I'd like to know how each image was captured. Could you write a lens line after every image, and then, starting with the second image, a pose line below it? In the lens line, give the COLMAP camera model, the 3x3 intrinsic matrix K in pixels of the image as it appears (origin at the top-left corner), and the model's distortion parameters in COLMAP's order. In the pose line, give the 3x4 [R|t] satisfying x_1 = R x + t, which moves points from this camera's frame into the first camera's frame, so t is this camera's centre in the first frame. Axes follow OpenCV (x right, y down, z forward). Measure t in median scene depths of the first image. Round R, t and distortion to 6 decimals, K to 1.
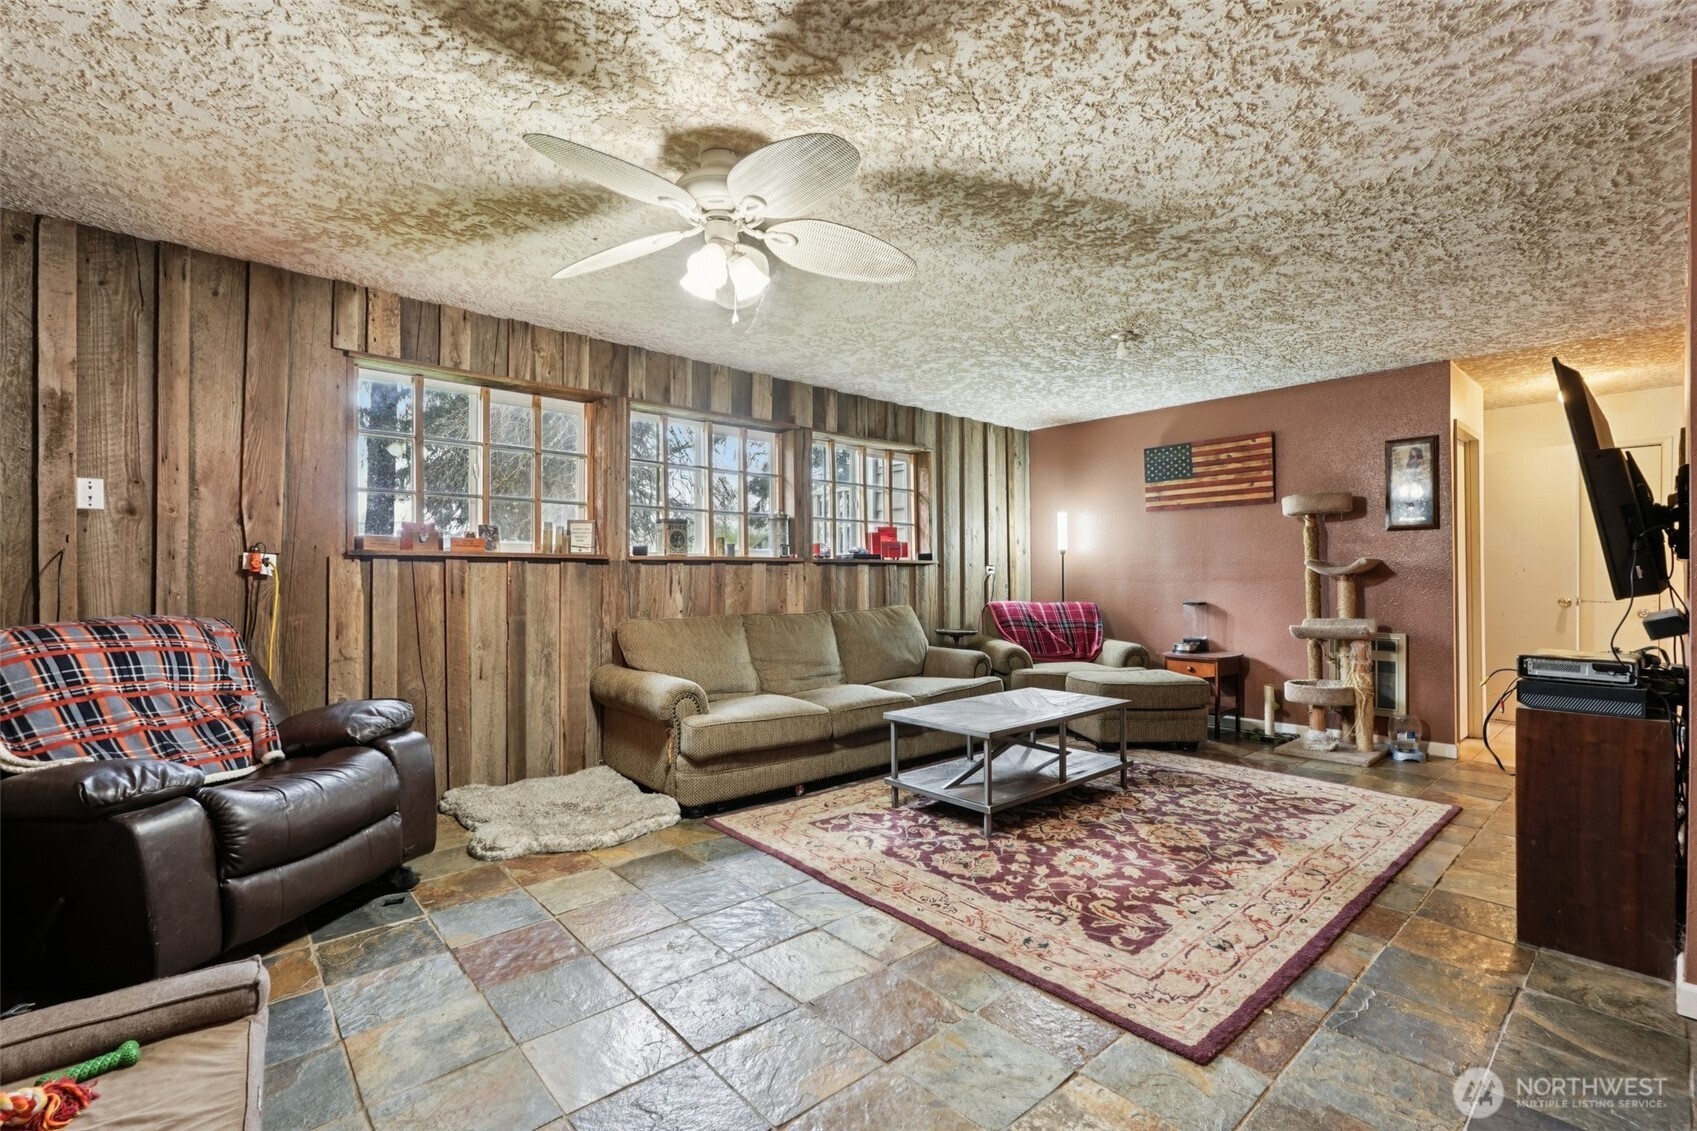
lens RADIAL K [[751.6, 0, 846.2], [0, 751.6, 578.6], [0, 0, 1]] dist [-0.017069, 0.005385]
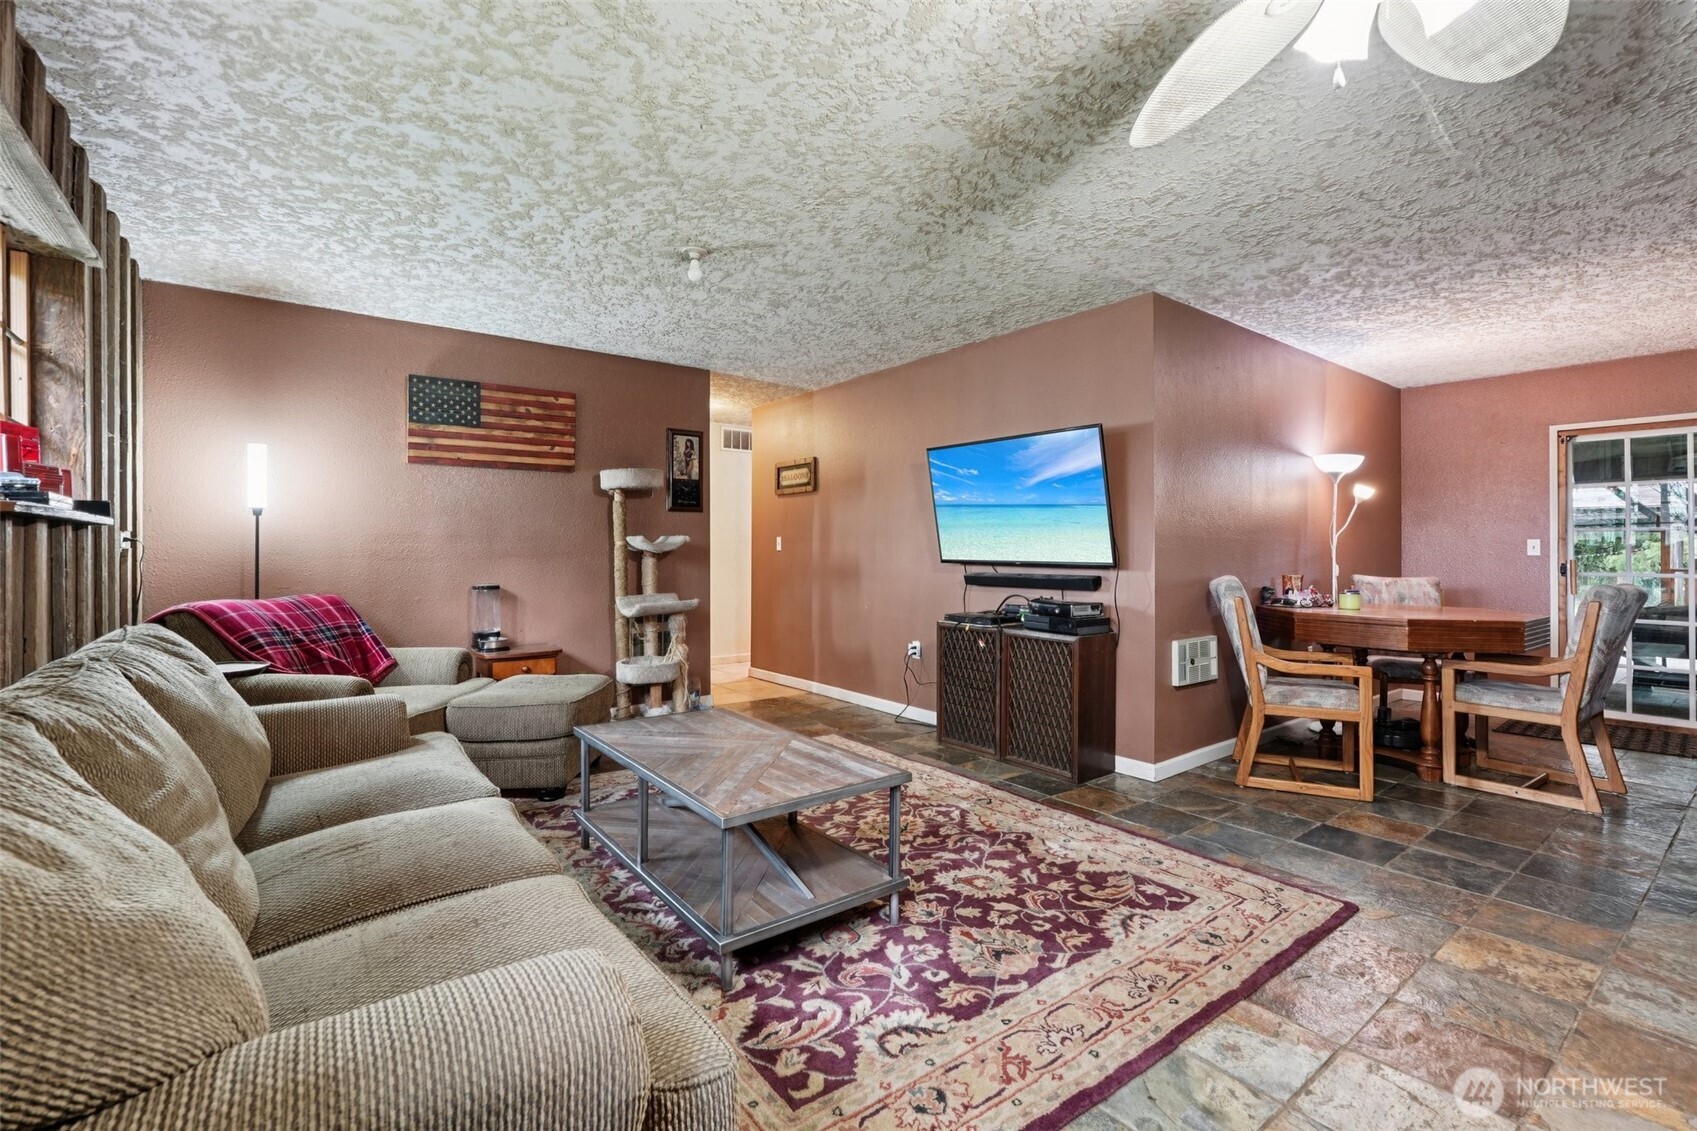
lens RADIAL K [[751.6, 0, 857.0], [0, 751.6, 542.7], [0, 0, 1]] dist [-0.017069, 0.005385]
pose [[0.065871, 0.011524, 0.997762, -0.505228], [0.001010, 0.999932, -0.011616, -0.007372], [-0.997828, 0.001773, 0.065855, 0.950068]]
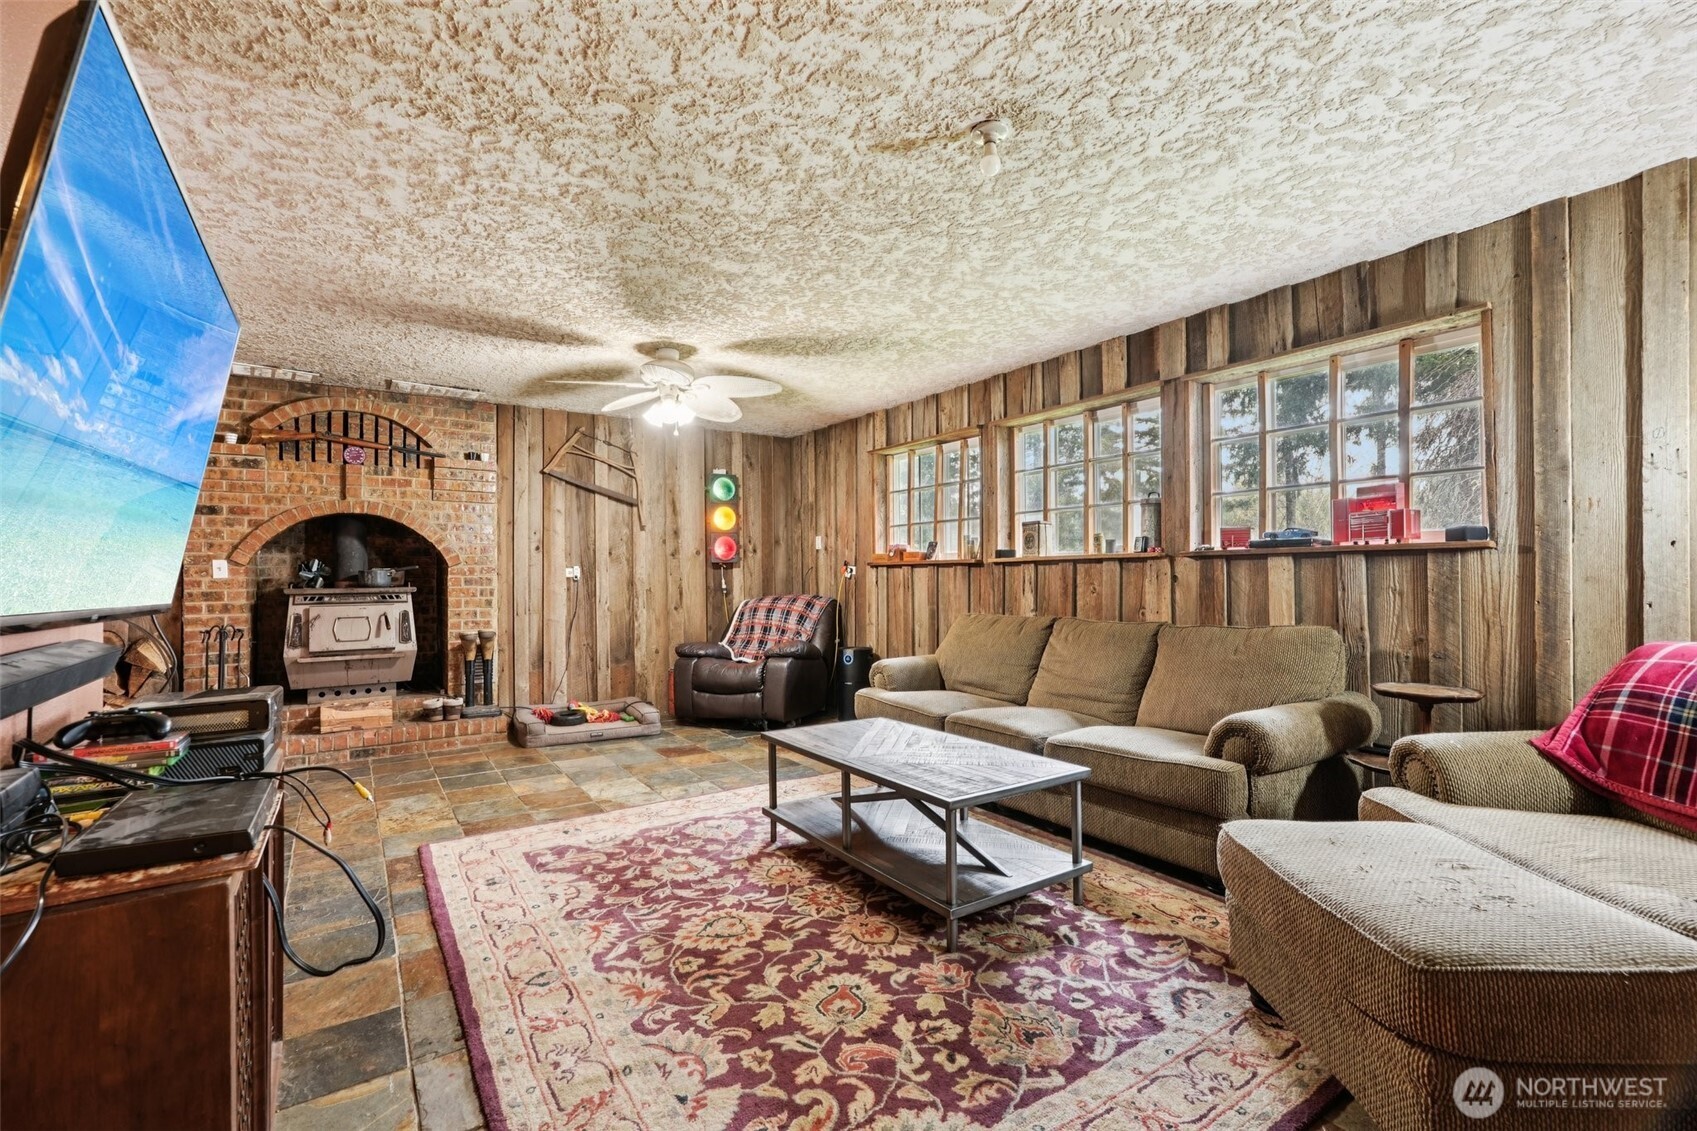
lens RADIAL K [[751.6, 0, 849.3], [0, 751.6, 569.5], [0, 0, 1]] dist [-0.017069, 0.005385]
pose [[-0.132941, -0.008780, -0.991085, 1.119683], [0.004524, 0.999945, -0.009465, -0.005415], [0.991114, -0.005742, -0.132894, 1.186647]]
